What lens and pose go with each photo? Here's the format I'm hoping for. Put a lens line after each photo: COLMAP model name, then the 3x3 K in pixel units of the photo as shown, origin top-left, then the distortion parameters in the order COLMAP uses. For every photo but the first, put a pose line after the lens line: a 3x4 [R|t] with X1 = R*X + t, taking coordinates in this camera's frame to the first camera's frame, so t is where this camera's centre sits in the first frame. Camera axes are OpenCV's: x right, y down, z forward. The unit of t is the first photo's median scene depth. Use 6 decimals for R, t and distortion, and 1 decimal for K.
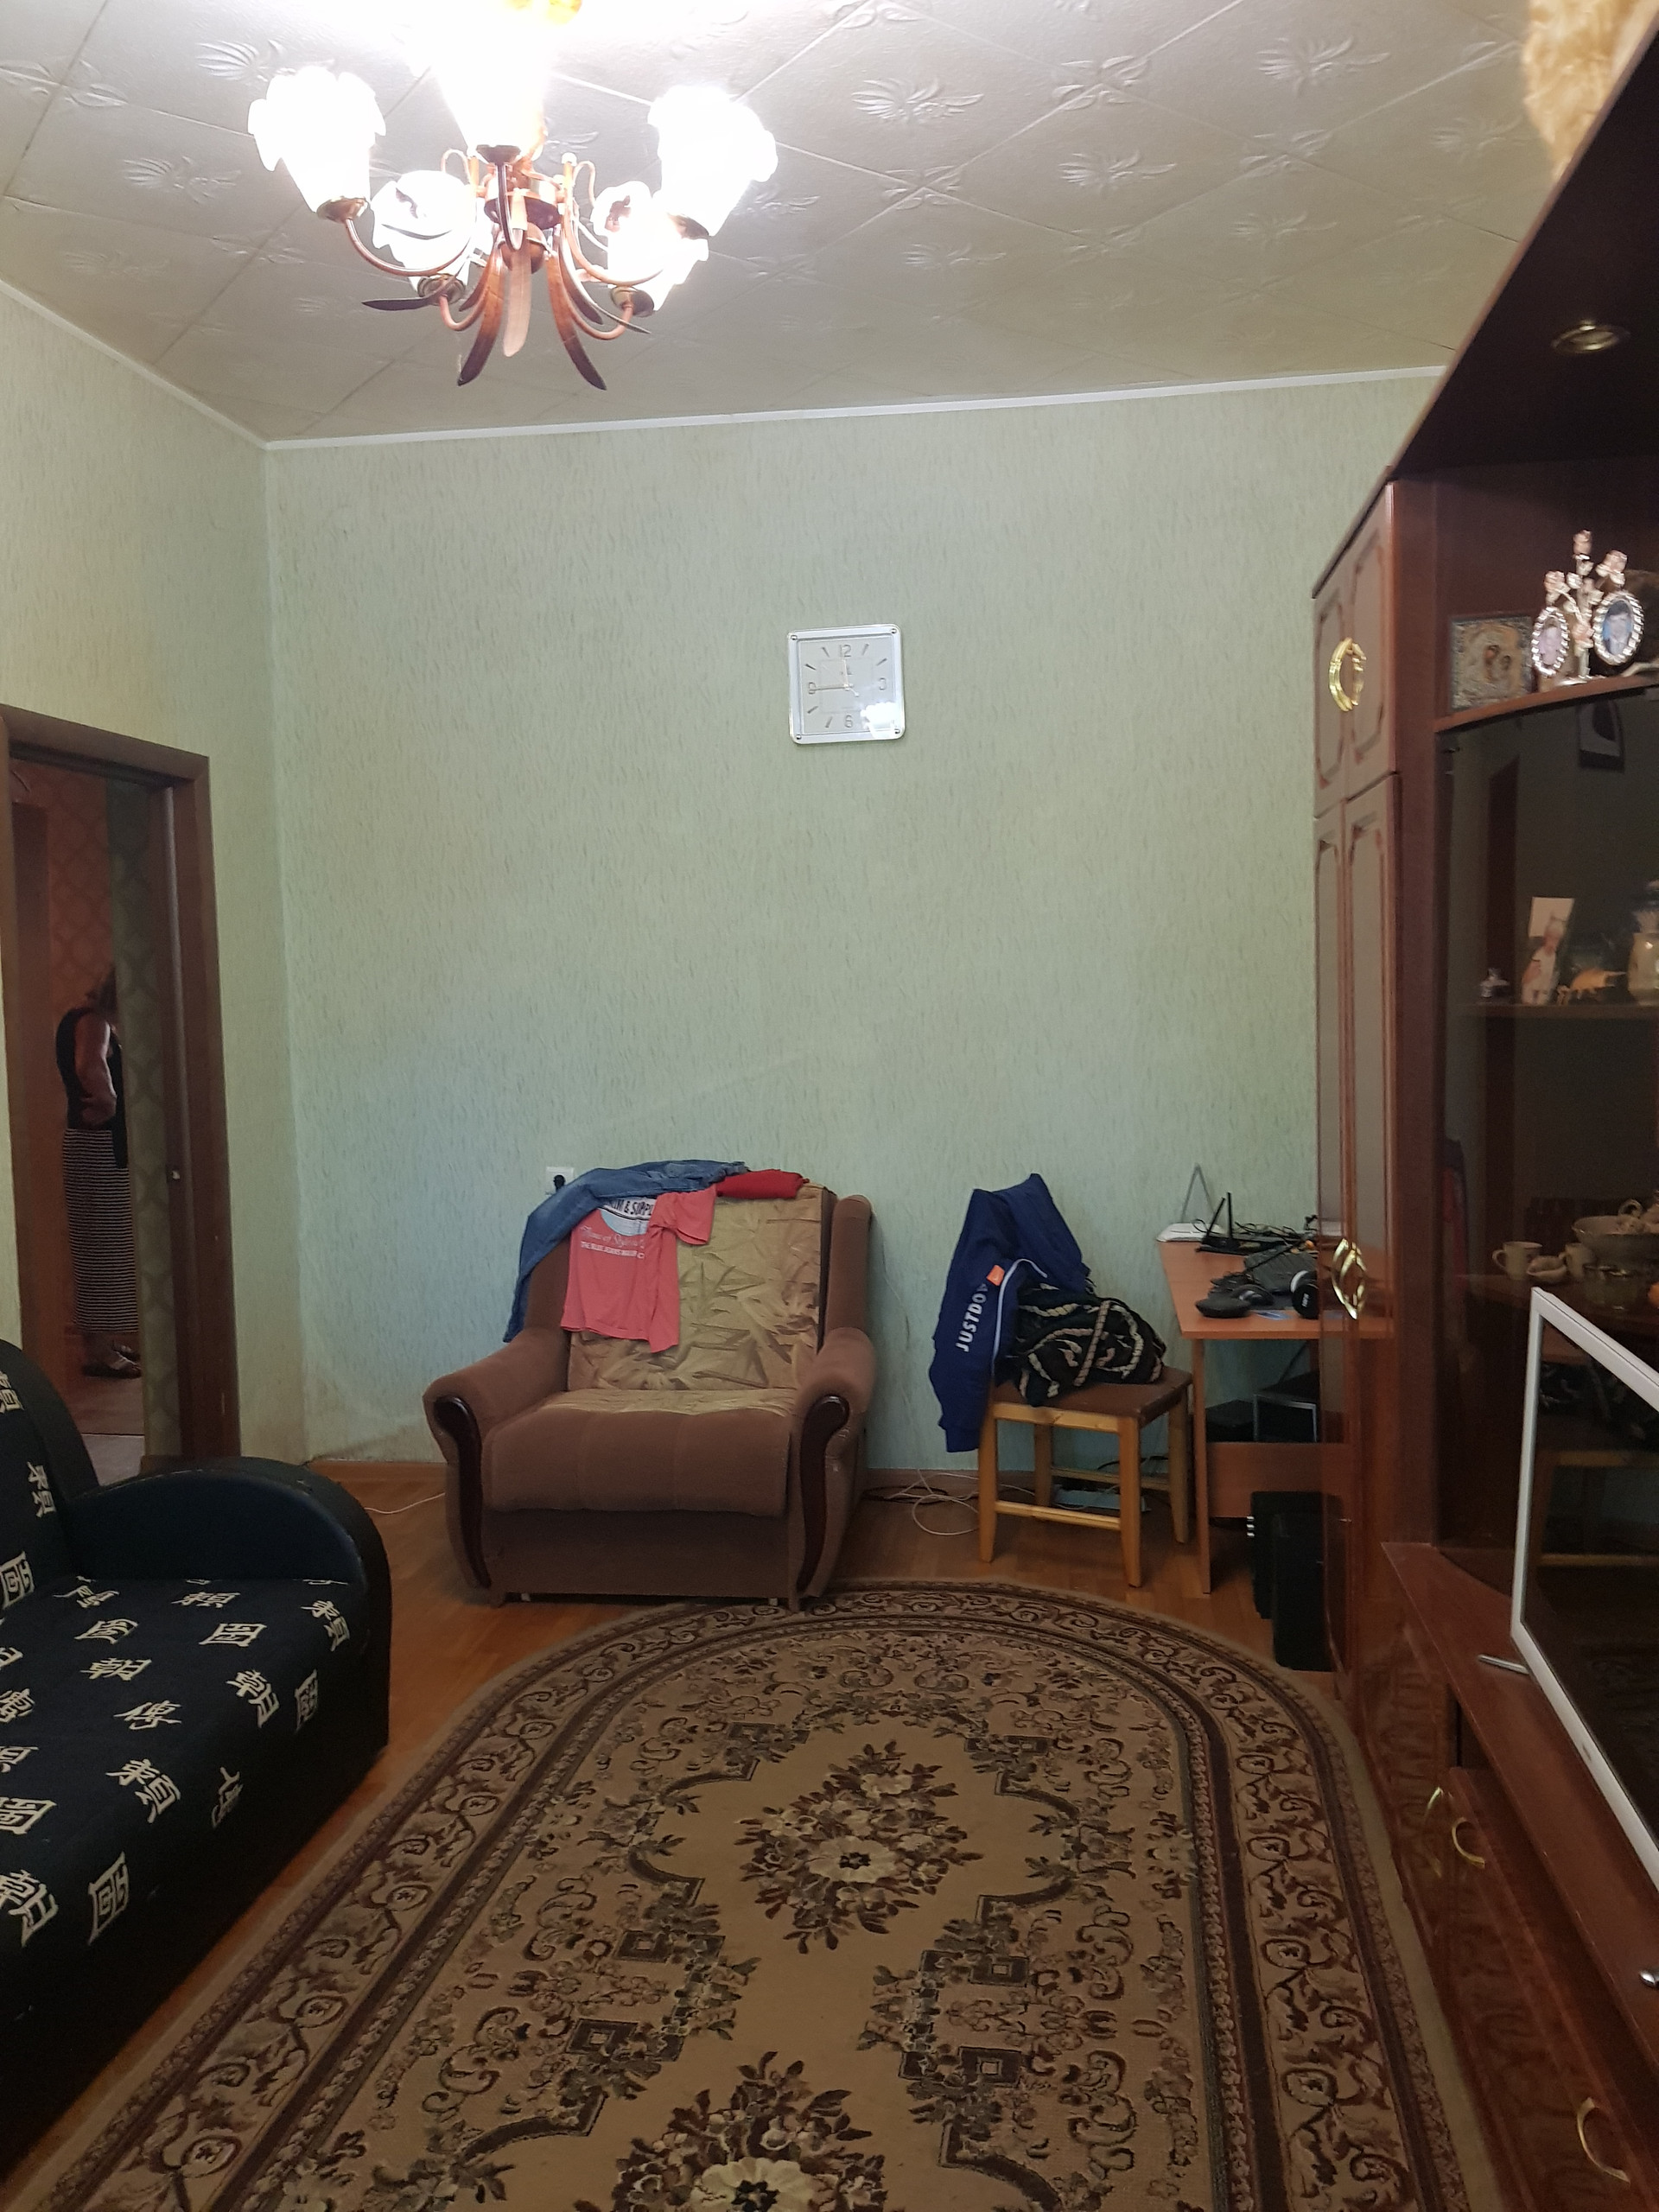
lens RADIAL K [[1713.5, 0, 852.4], [0, 1713.5, 1115.5], [0, 0, 1]] dist [0.066694, -0.106004]
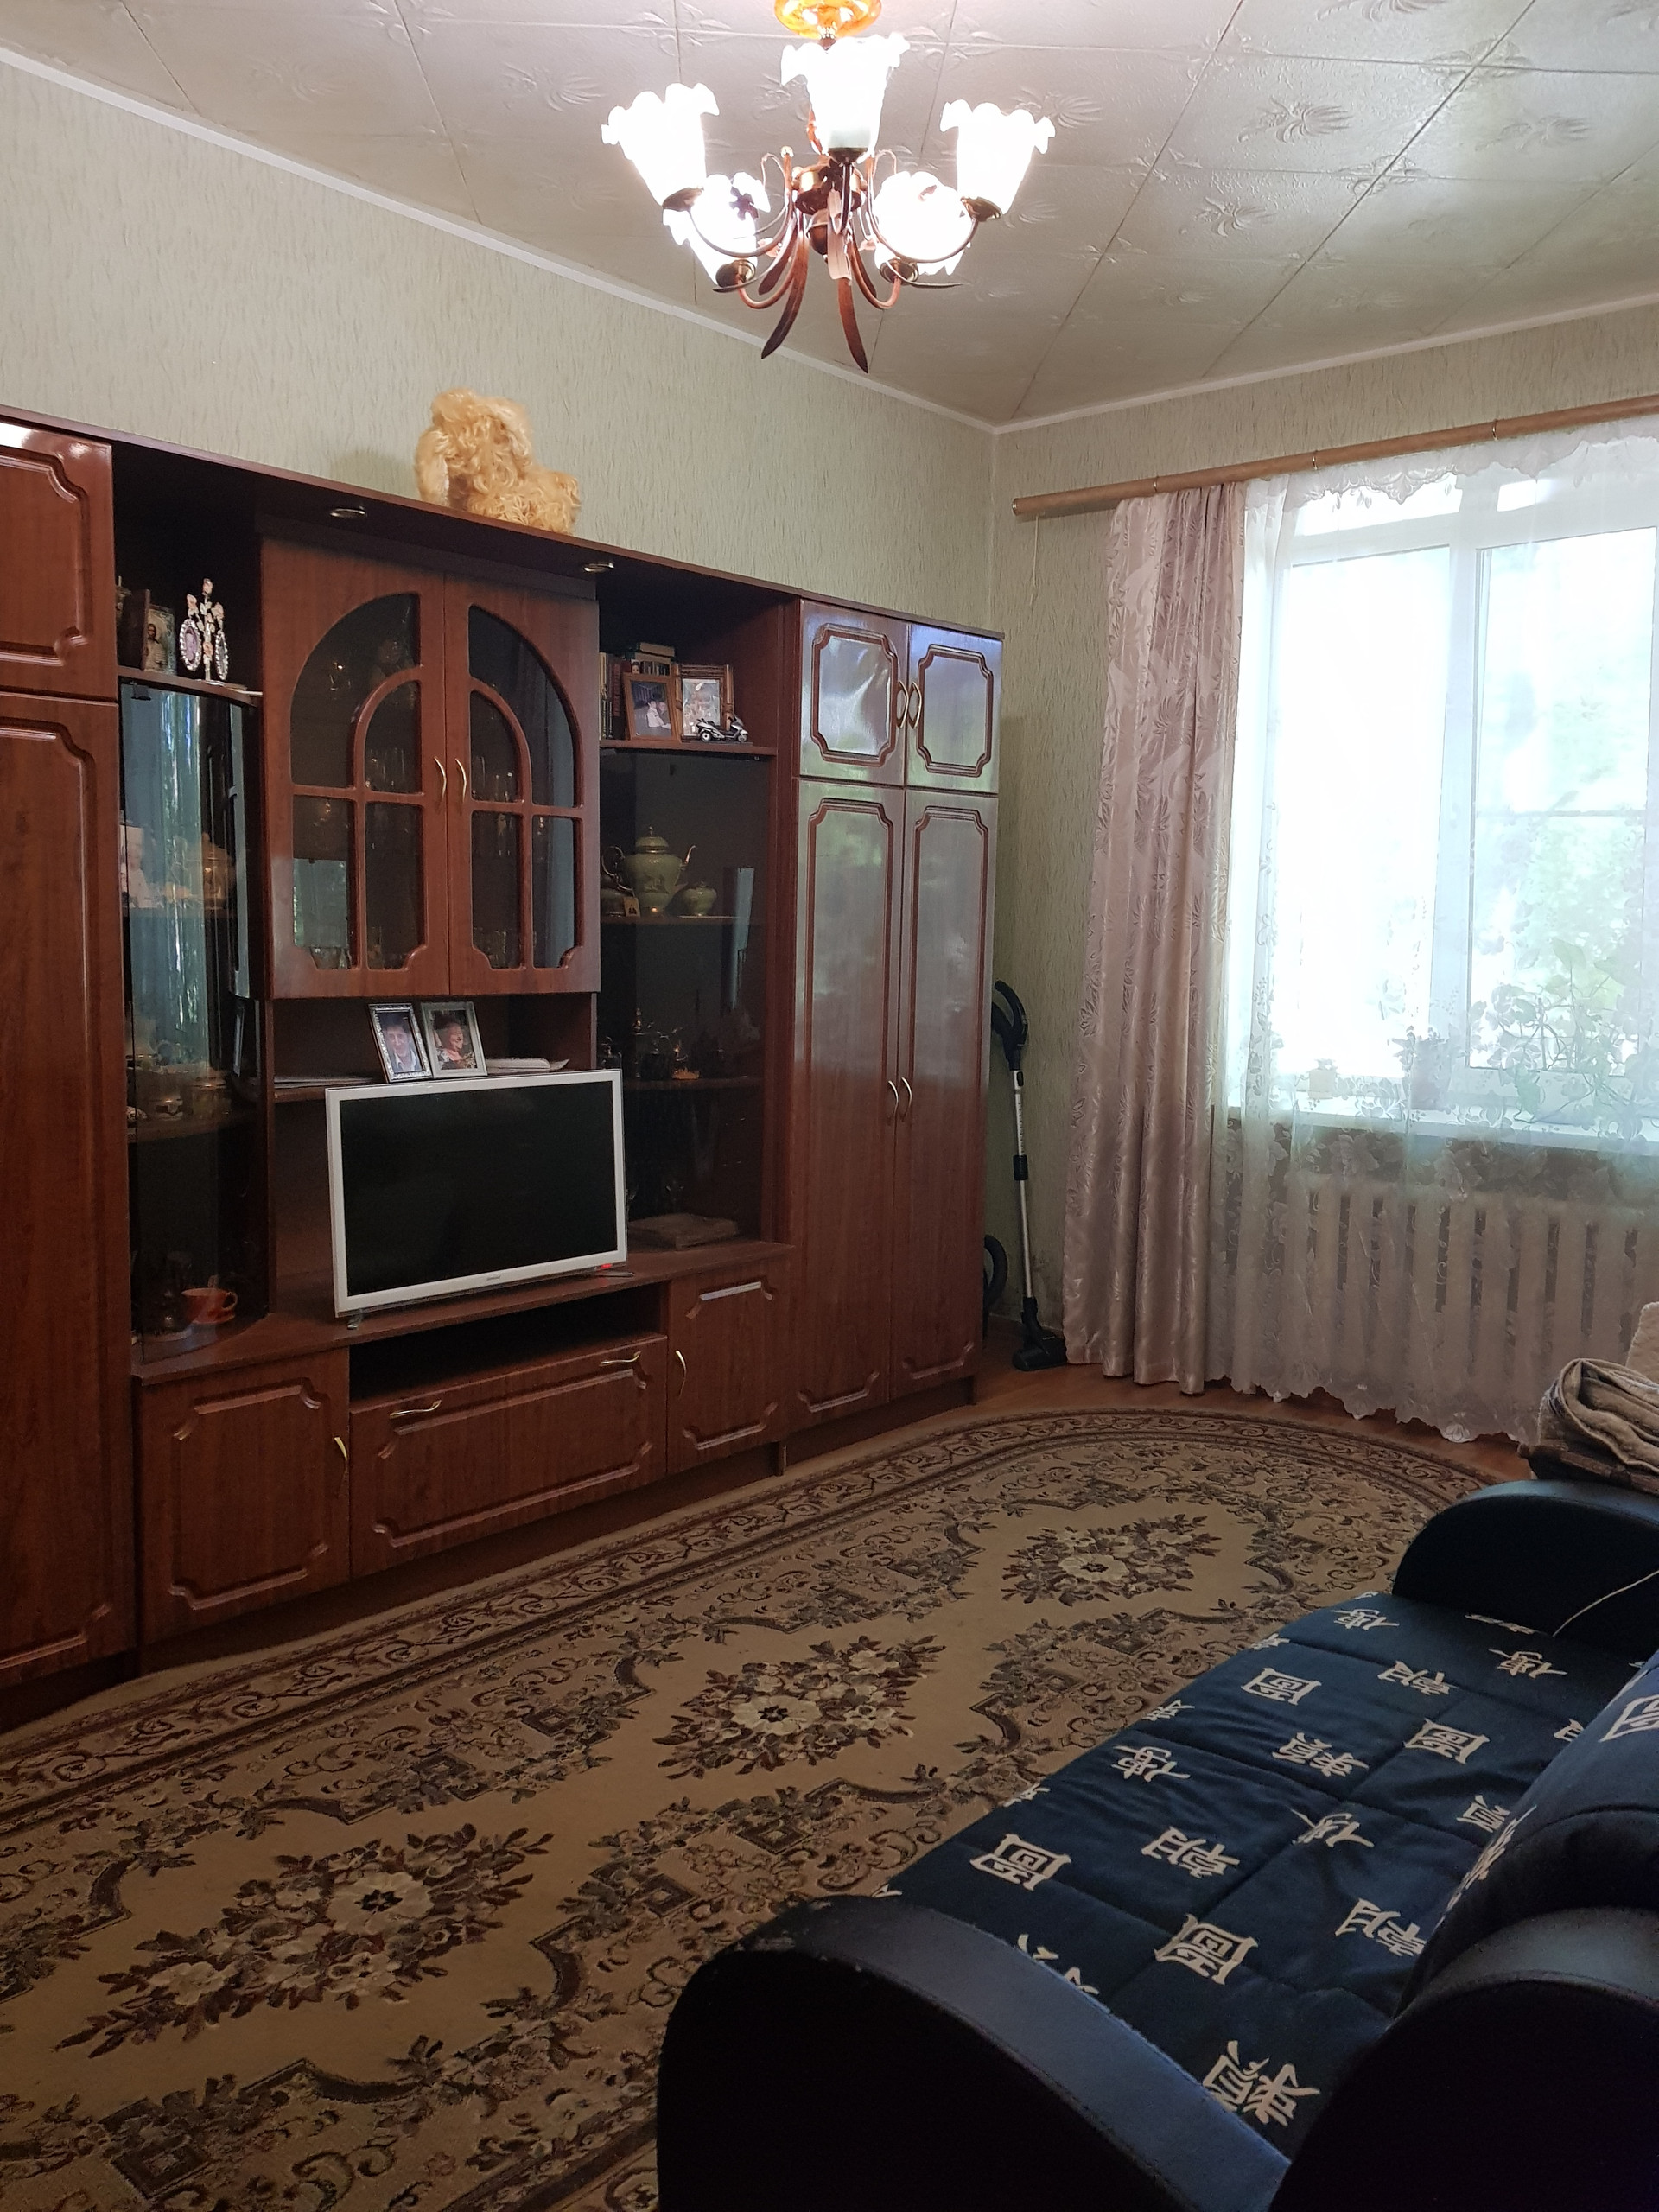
lens RADIAL K [[1713.5, 0, 833.0], [0, 1713.5, 1089.5], [0, 0, 1]] dist [0.066694, -0.106004]
pose [[-0.832999, -0.041119, 0.551744, -0.769324], [0.046699, 0.988451, 0.144168, -0.093604], [-0.551300, 0.145858, -0.821459, 1.825343]]
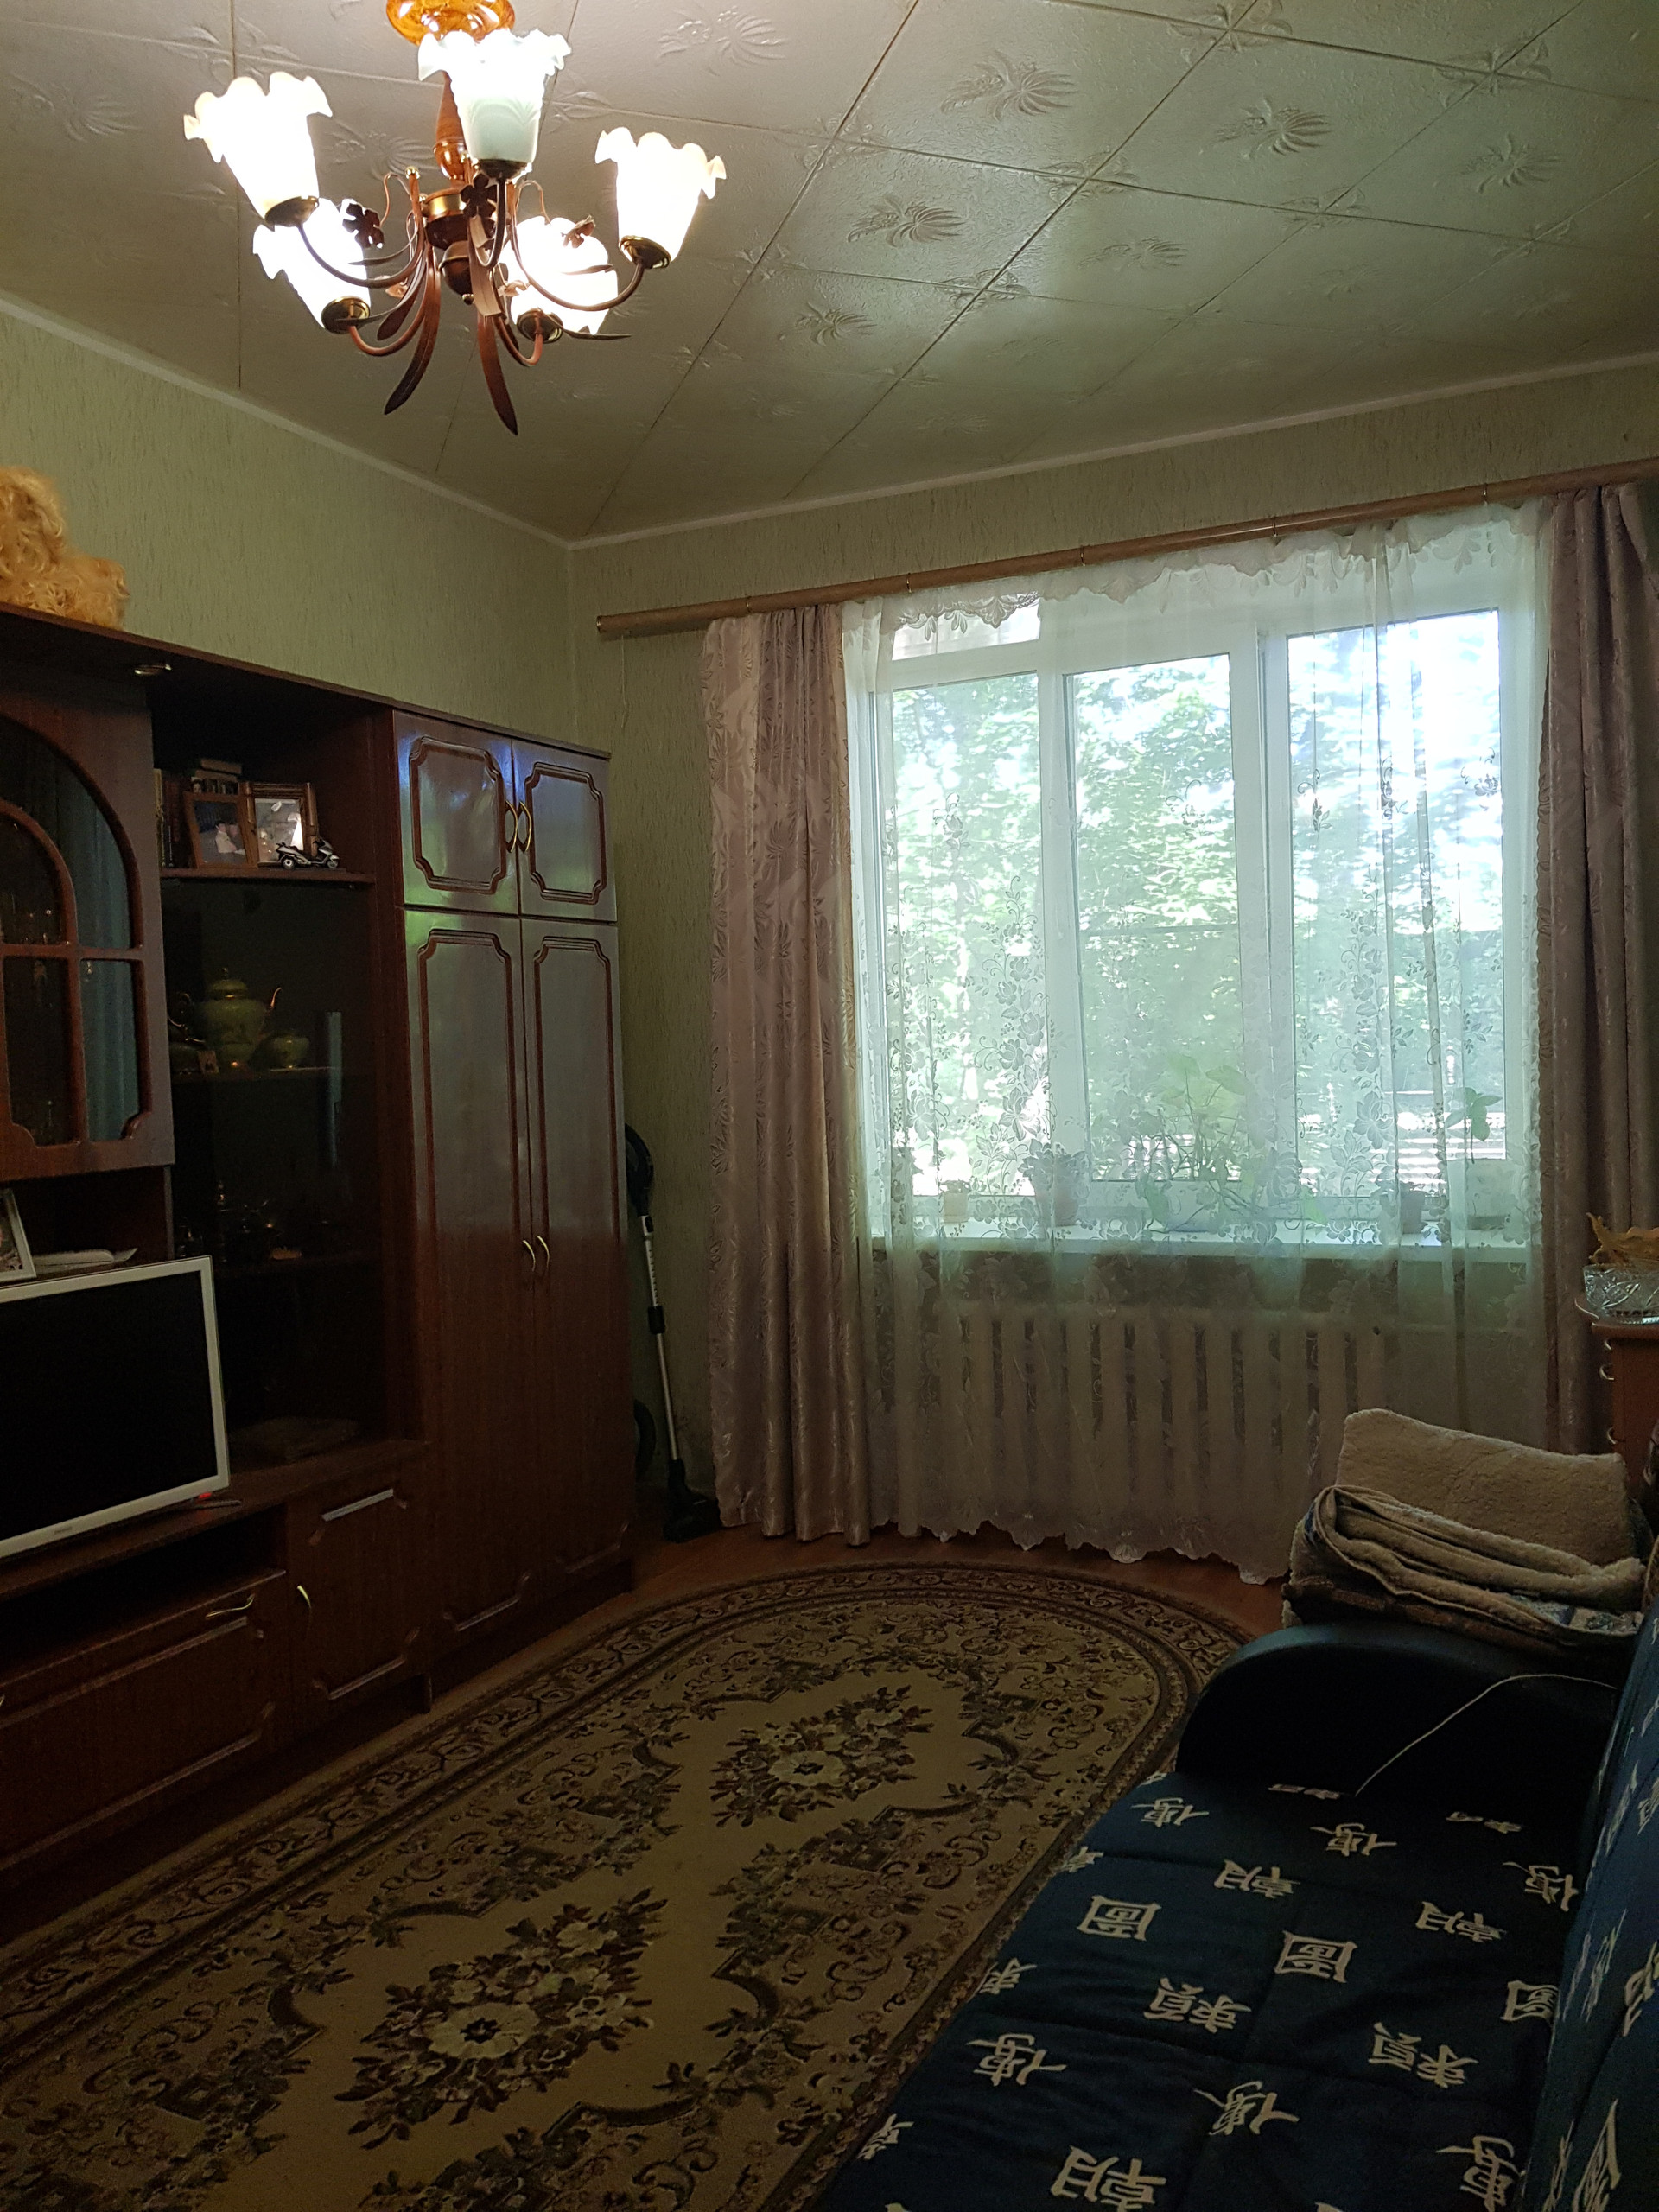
lens RADIAL K [[1713.5, 0, 865.4], [0, 1713.5, 1120.2], [0, 0, 1]] dist [0.066694, -0.106004]
pose [[-0.952947, 0.044488, 0.299856, -0.612294], [0.079068, 0.991409, 0.104190, -0.096640], [-0.292645, 0.122997, -0.948278, 1.731905]]
